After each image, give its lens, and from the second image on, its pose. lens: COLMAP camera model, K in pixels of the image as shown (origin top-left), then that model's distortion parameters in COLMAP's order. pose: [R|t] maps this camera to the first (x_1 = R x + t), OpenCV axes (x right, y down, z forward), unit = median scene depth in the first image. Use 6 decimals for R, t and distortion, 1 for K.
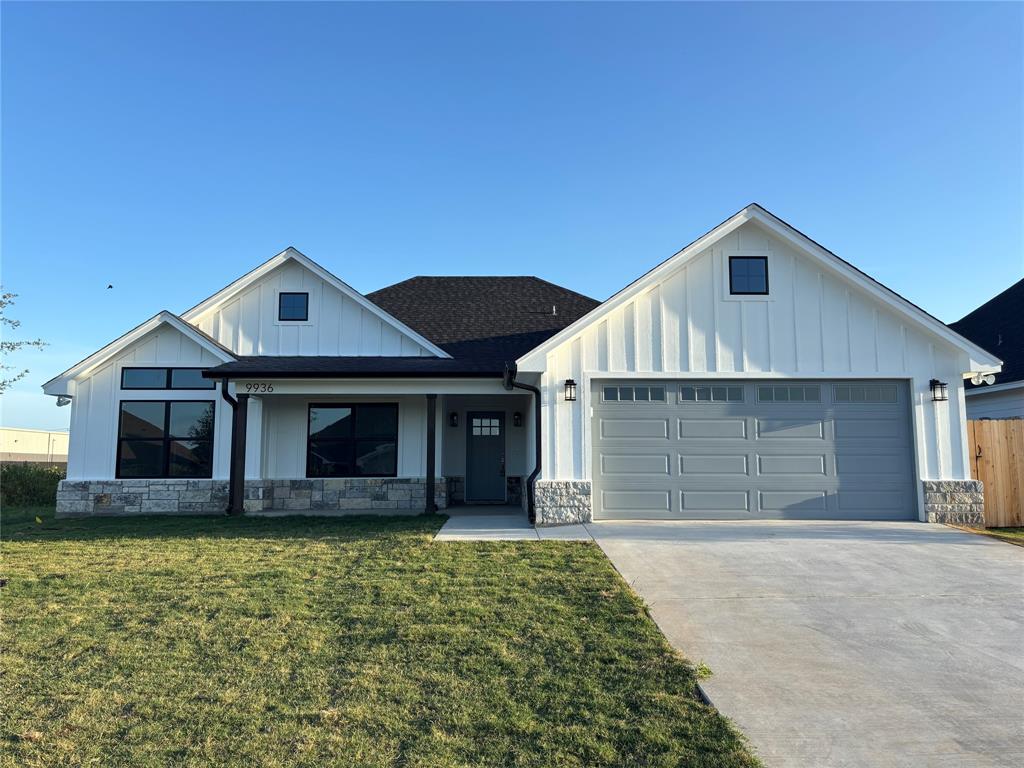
lens RADIAL K [[774.8, 0, 519.2], [0, 774.8, 382.5], [0, 0, 1]] dist [0.052168, -0.061623]
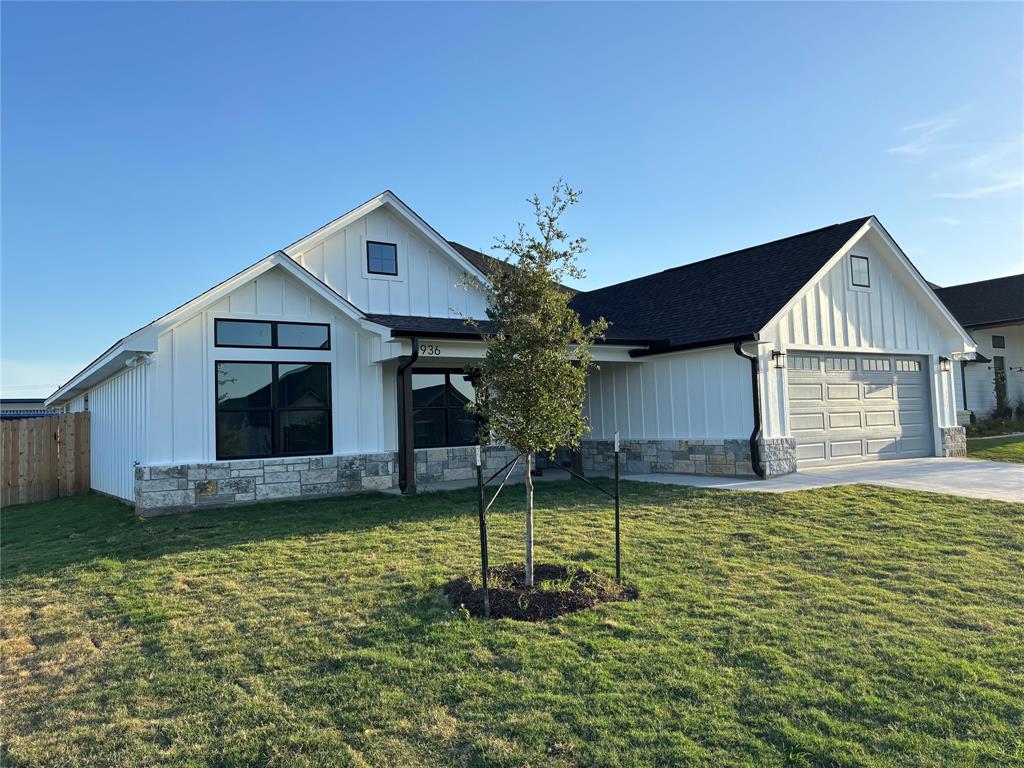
lens RADIAL K [[774.8, 0, 521.2], [0, 774.8, 379.2], [0, 0, 1]] dist [0.052168, -0.061623]
pose [[0.837710, 0.004026, 0.546100, -0.695814], [-0.023736, 0.999296, 0.029043, 0.011671], [-0.545599, -0.037292, 0.837216, 0.183122]]
